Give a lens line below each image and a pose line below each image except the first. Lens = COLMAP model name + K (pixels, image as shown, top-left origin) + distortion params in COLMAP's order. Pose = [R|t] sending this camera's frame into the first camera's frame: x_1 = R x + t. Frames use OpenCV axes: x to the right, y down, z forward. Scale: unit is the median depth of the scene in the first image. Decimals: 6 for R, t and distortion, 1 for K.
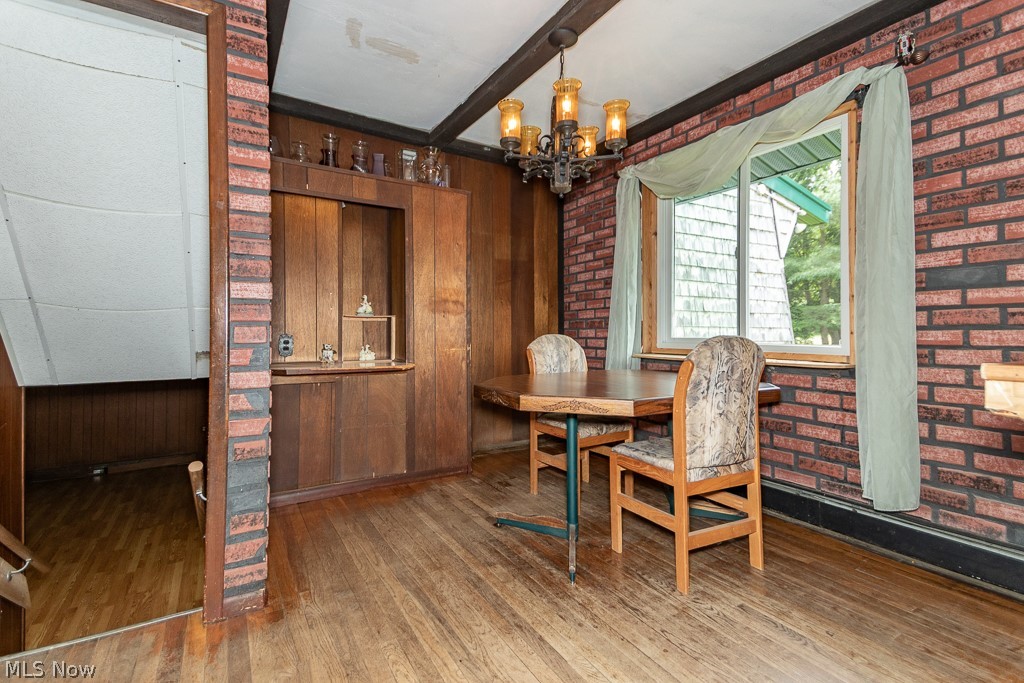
lens RADIAL K [[472.6, 0, 510.6], [0, 472.6, 337.1], [0, 0, 1]] dist [0.080160, -0.038527]
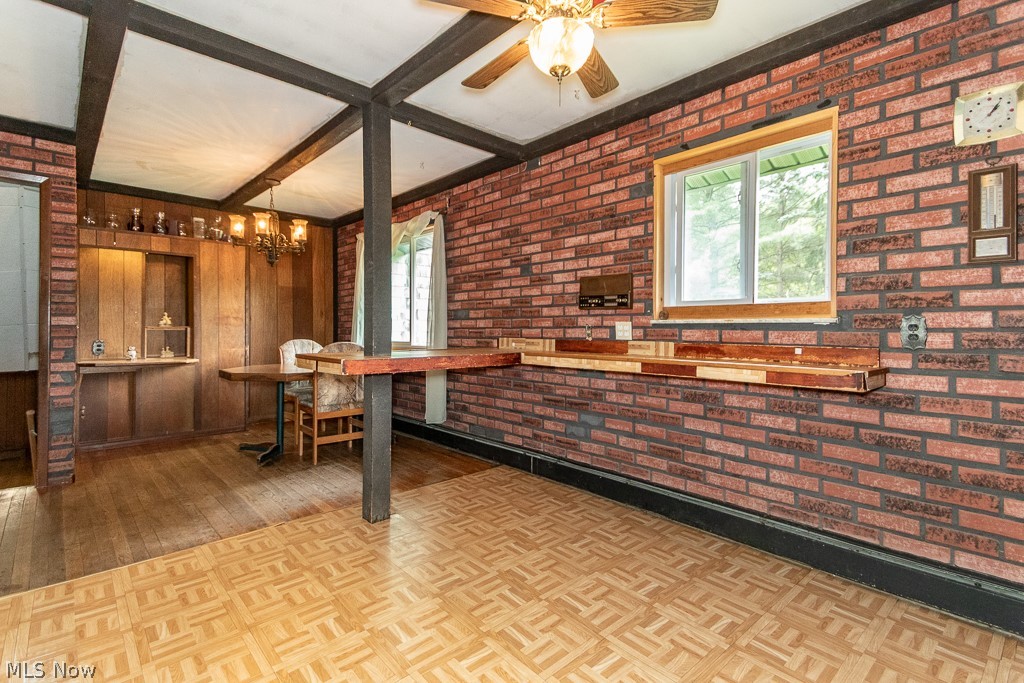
lens RADIAL K [[470.3, 0, 510.4], [0, 470.3, 331.3], [0, 0, 1]] dist [0.068588, -0.029098]
pose [[0.978474, -0.000243, 0.206369, 0.664331], [0.001401, 0.999984, -0.005465, -0.034077], [-0.206364, 0.005637, 0.978459, -1.051885]]
